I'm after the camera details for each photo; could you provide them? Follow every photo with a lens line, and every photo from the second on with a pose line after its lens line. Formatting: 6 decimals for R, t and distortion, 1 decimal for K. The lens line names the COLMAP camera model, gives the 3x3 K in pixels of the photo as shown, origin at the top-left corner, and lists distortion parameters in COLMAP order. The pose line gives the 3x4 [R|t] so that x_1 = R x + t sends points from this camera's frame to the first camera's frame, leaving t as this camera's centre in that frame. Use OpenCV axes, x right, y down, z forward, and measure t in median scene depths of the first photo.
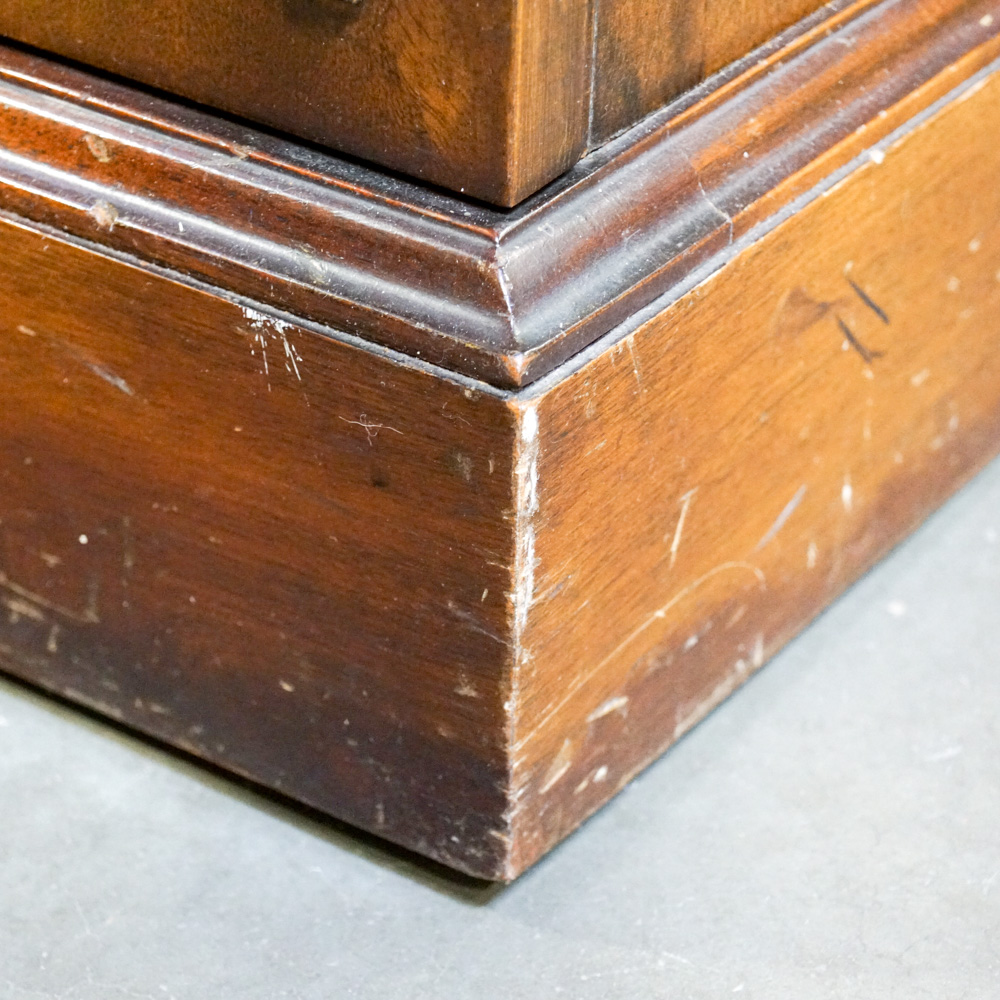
lens RADIAL K [[3304.4, 0, 499.5], [0, 3304.4, 499.3], [0, 0, 1]] dist [0.008863, 0.000000]
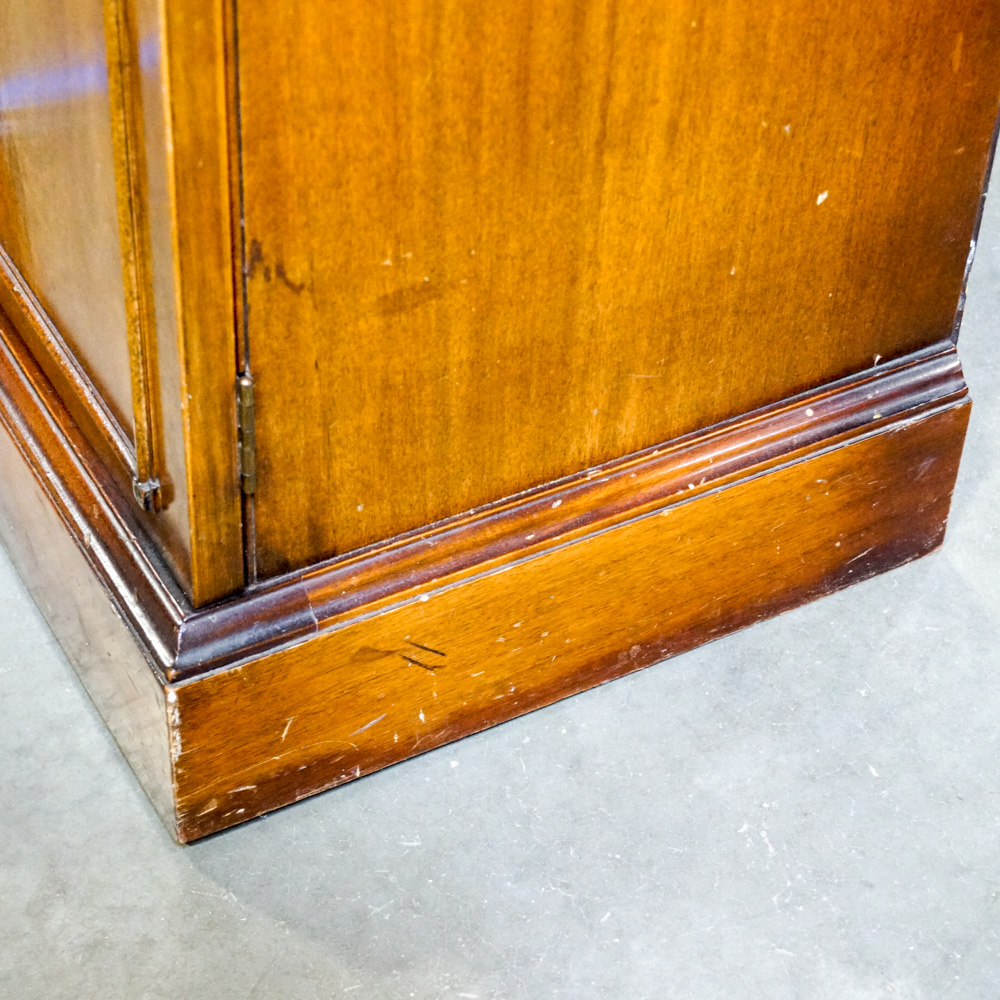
lens RADIAL K [[2542.2, 0, 499.7], [0, 2542.2, 500.7], [0, 0, 1]] dist [-0.010784, 0.000000]
pose [[0.895690, 0.311029, -0.317804, 0.726385], [-0.247440, 0.942426, 0.224957, -0.598950], [0.369475, -0.122854, 0.921083, -0.602885]]
